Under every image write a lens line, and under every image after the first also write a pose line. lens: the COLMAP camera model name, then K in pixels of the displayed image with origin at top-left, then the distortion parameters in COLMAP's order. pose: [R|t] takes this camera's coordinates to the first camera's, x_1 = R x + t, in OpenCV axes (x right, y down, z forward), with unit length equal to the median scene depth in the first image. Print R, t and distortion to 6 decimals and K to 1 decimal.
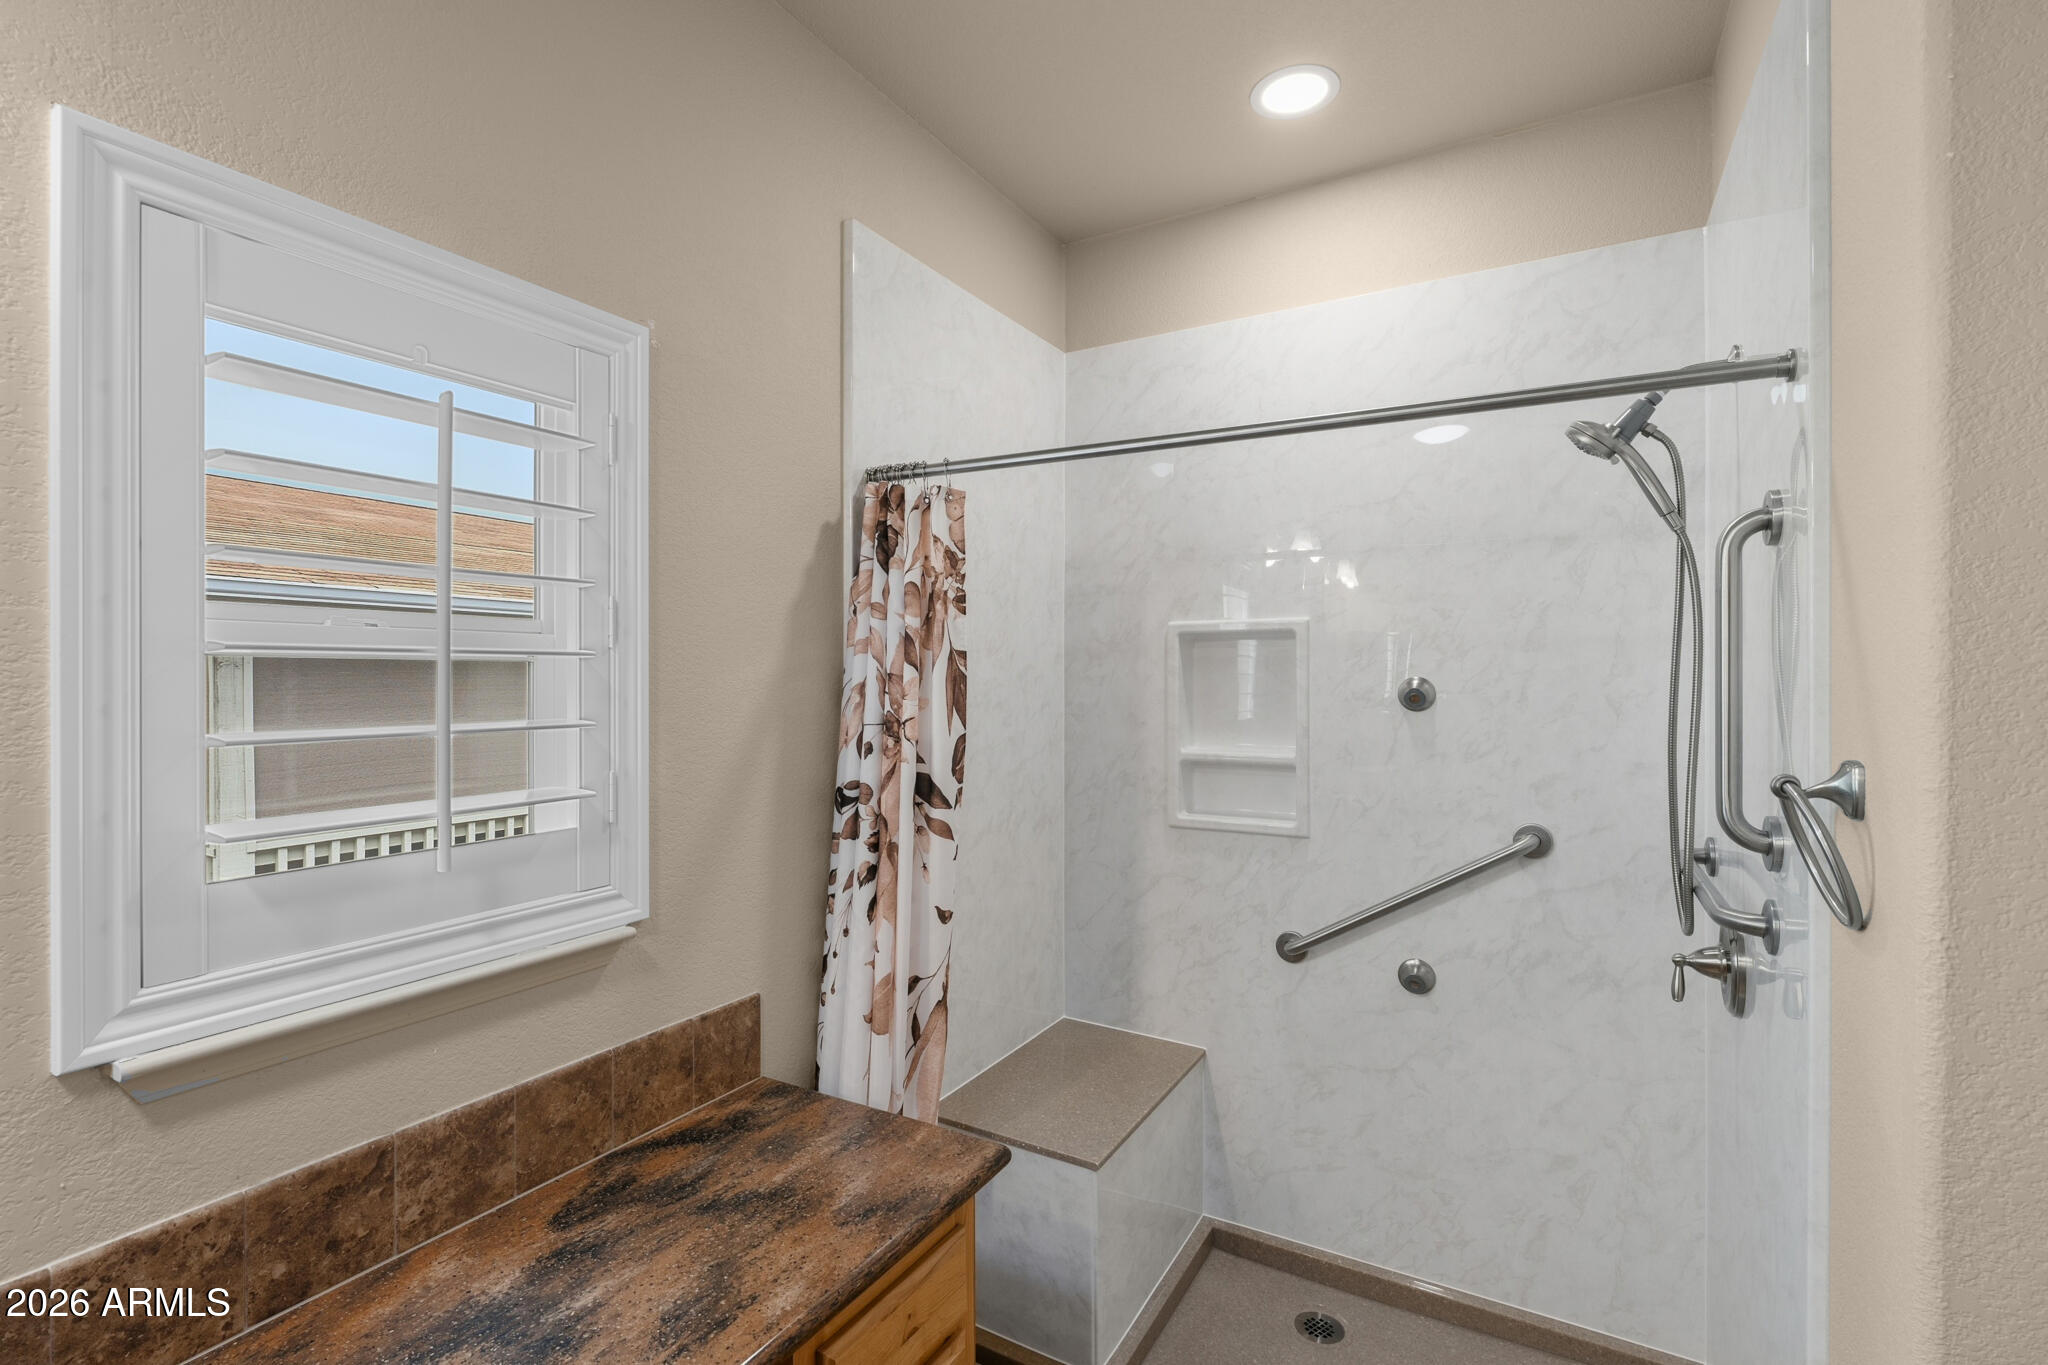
lens RADIAL K [[919.6, 0, 1023.6], [0, 919.6, 683.4], [0, 0, 1]] dist [-0.001852, 0.000396]
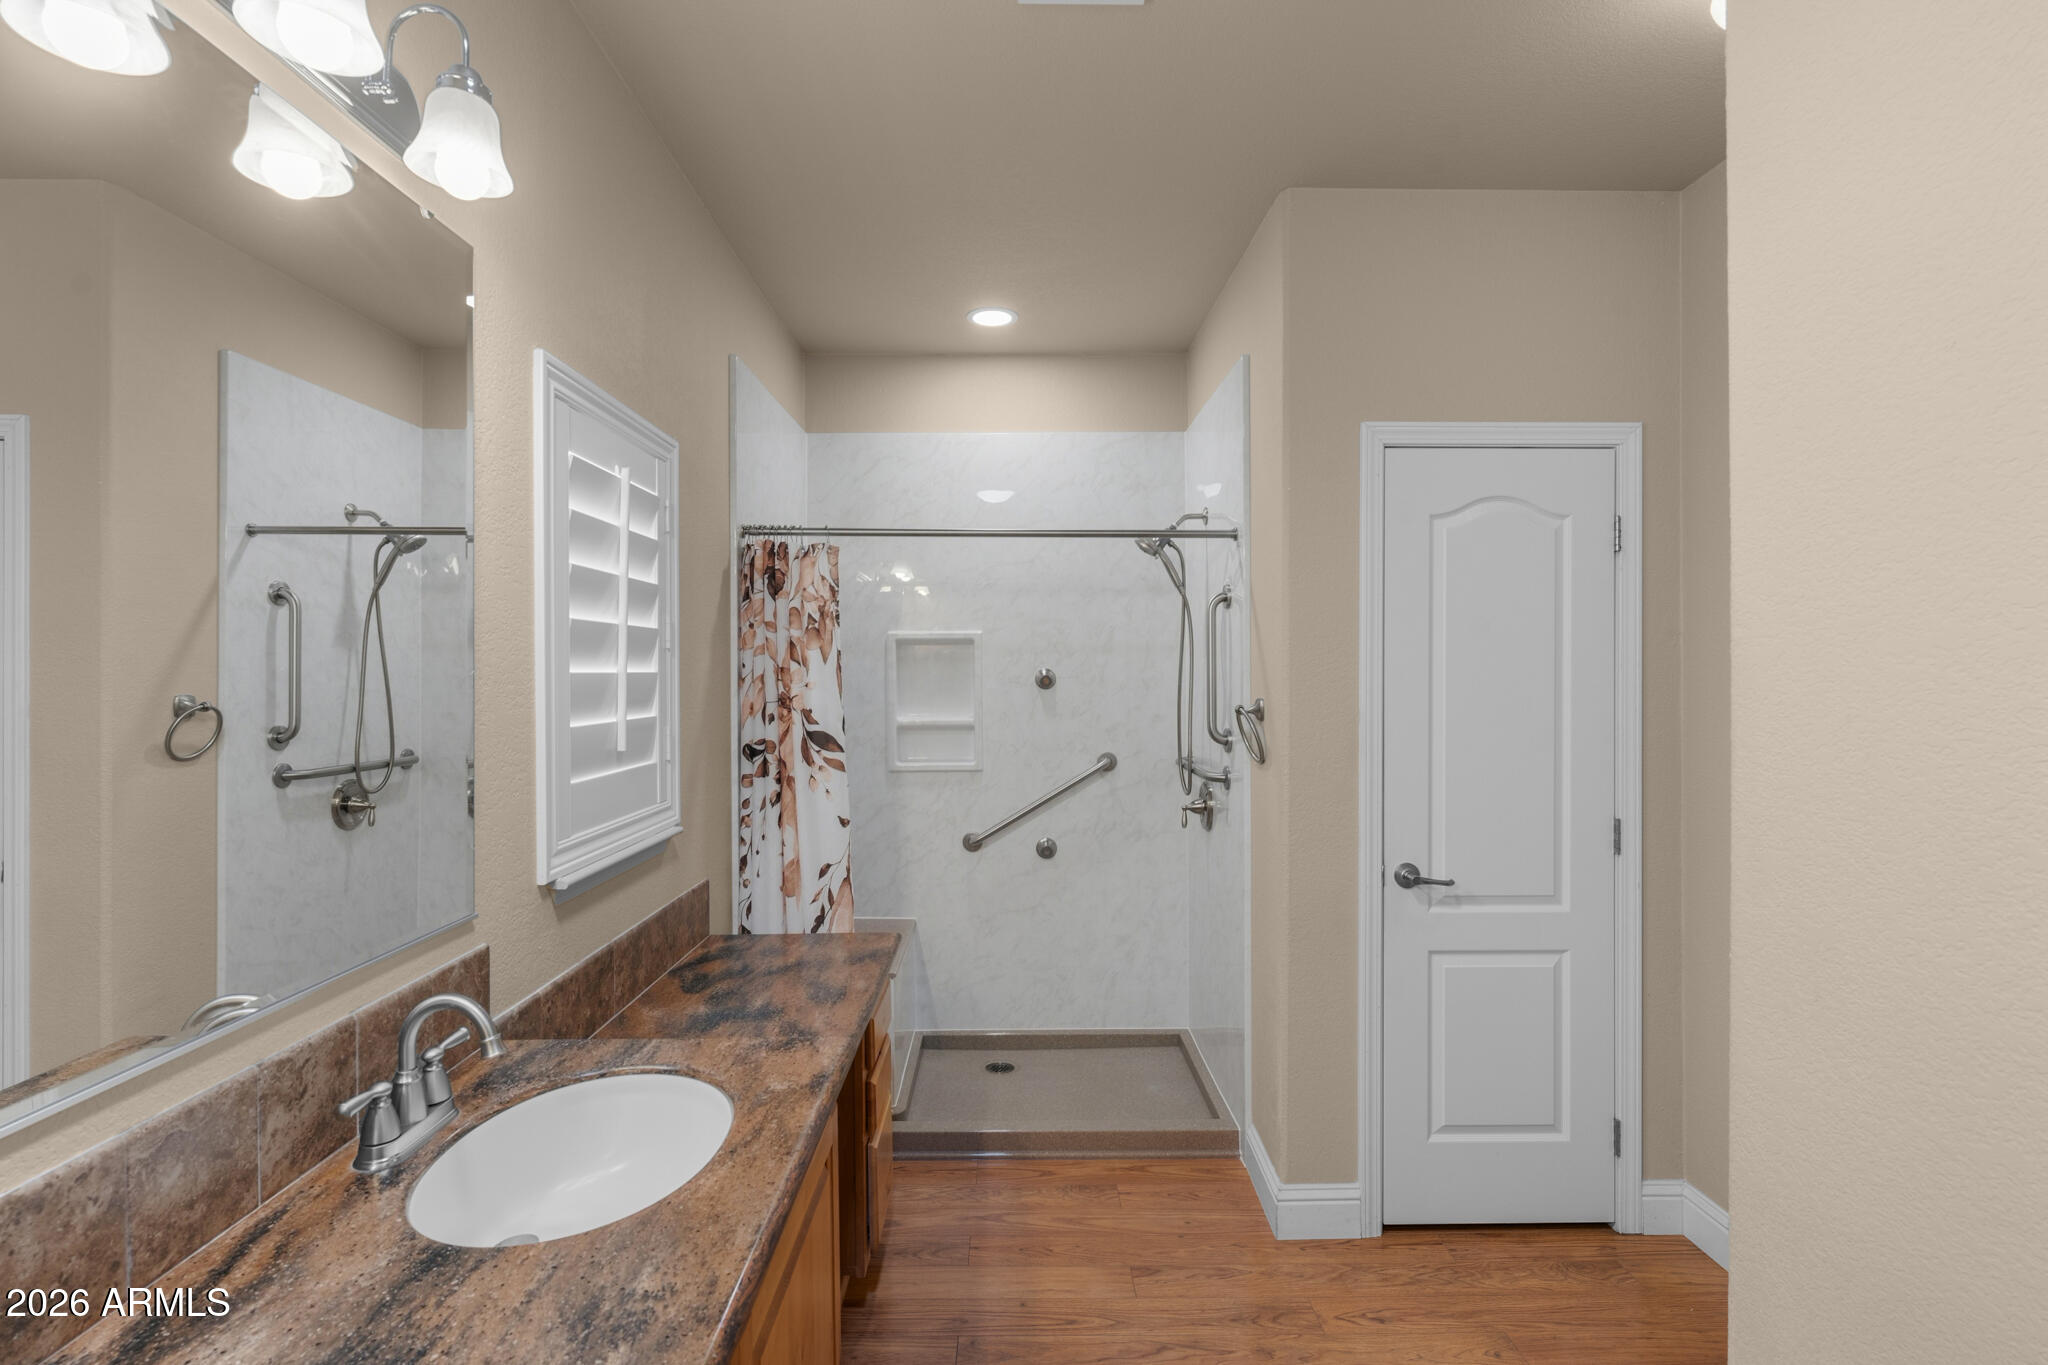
lens RADIAL K [[845.3, 0, 1022.4], [0, 845.3, 686.1], [0, 0, 1]] dist [-0.001521, -0.000063]
pose [[0.874638, -0.014793, 0.484551, -0.484716], [0.010031, 0.999873, 0.012419, 0.007322], [-0.484673, -0.006001, 0.874675, -0.441012]]
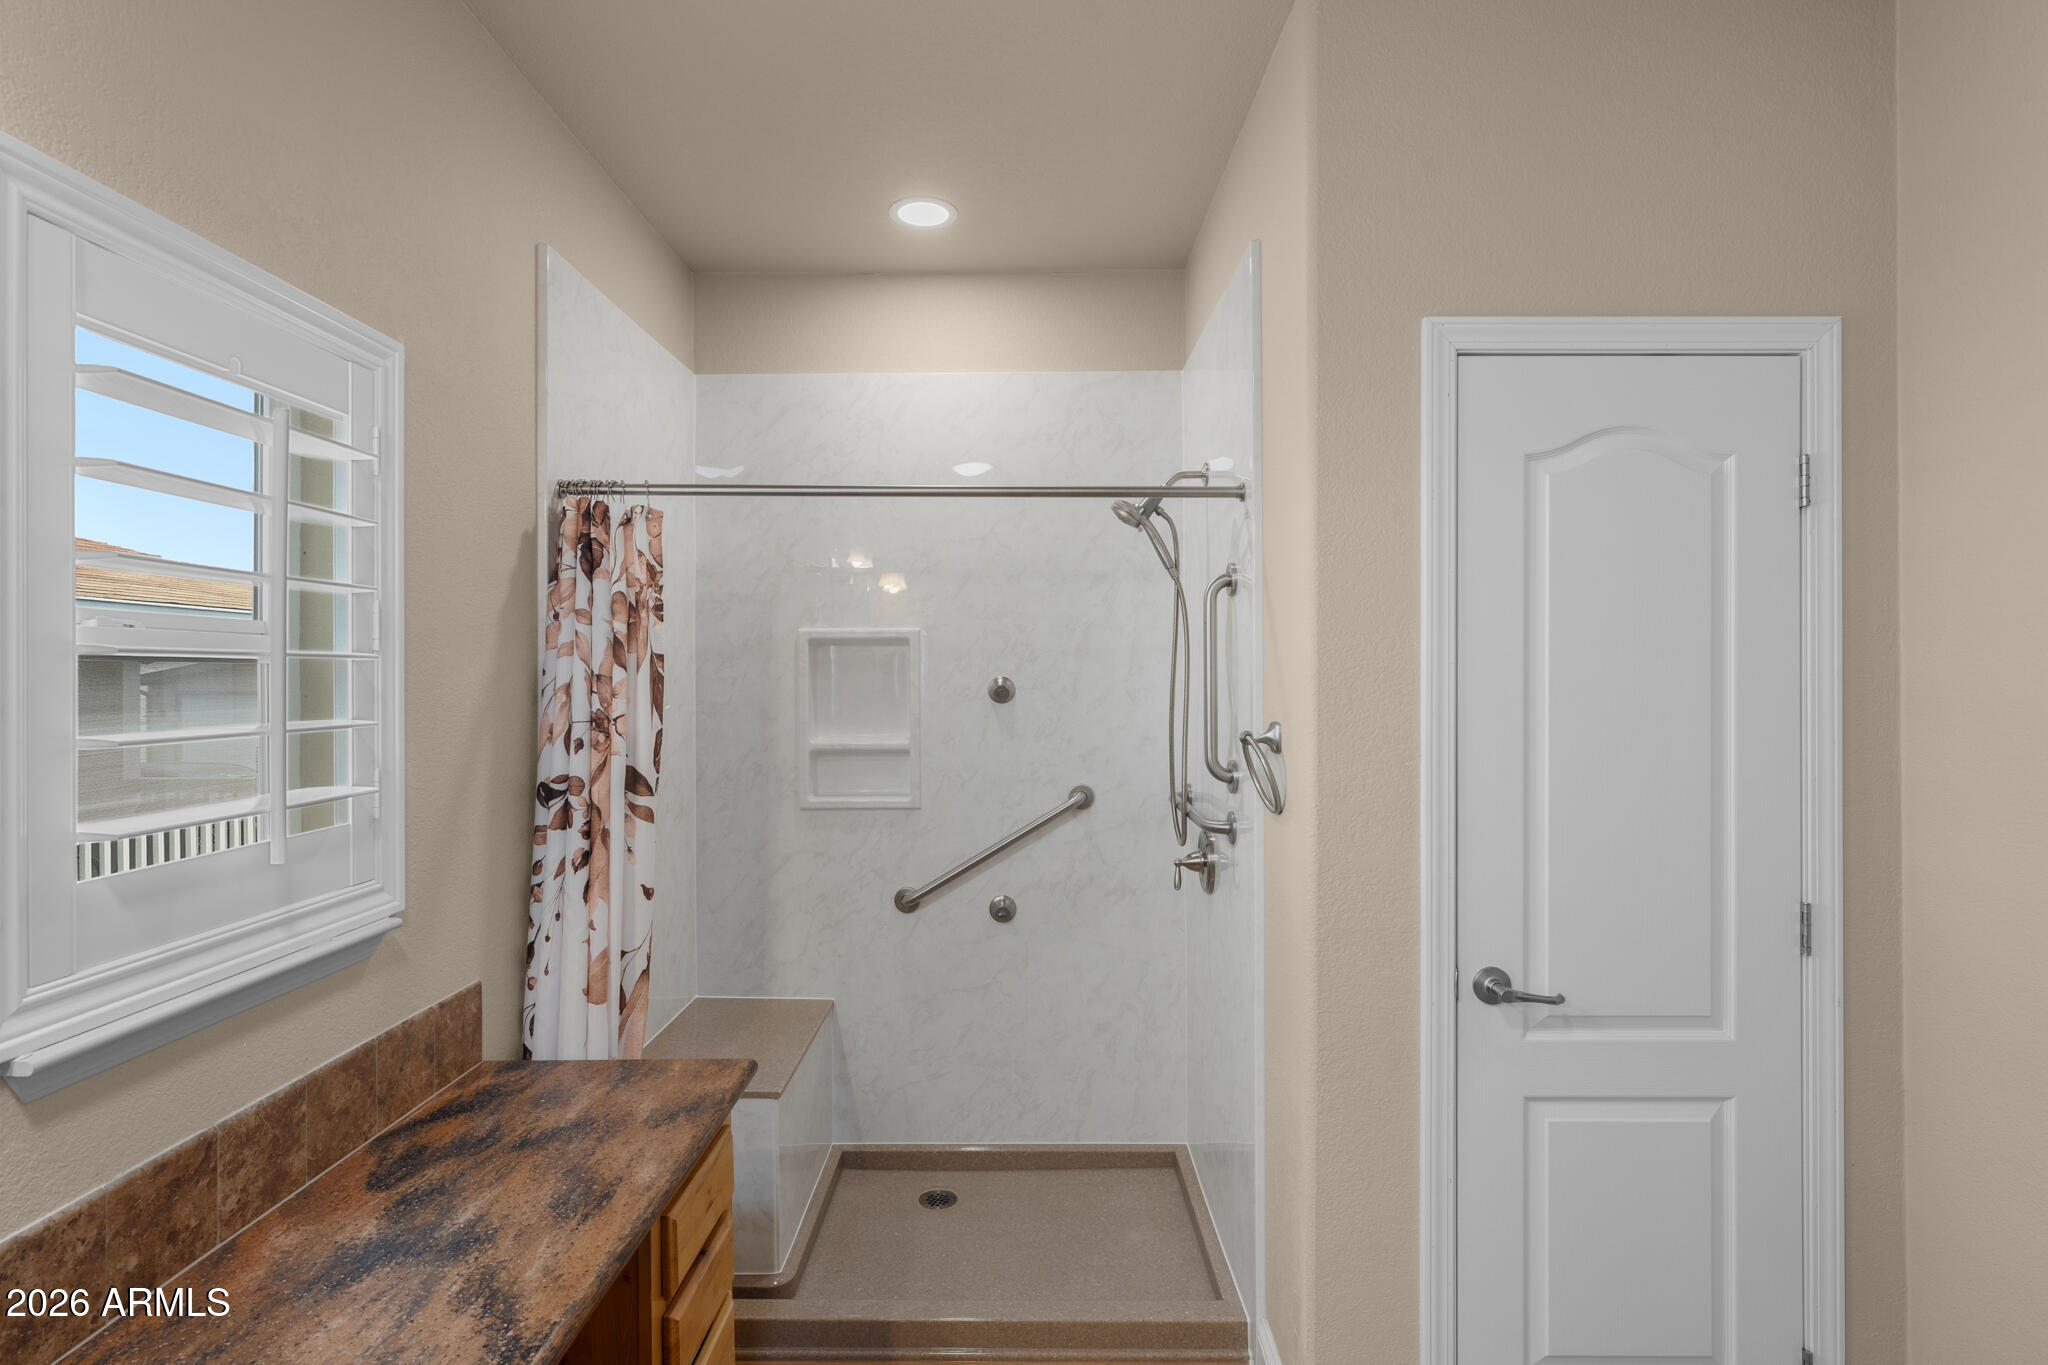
lens RADIAL K [[919.6, 0, 1023.6], [0, 919.6, 683.4], [0, 0, 1]] dist [-0.001852, 0.000396]
pose [[0.875237, -0.006883, 0.483644, -0.233607], [0.007121, 0.999974, 0.001344, 0.001720], [-0.483641, 0.002268, 0.875264, -0.198497]]
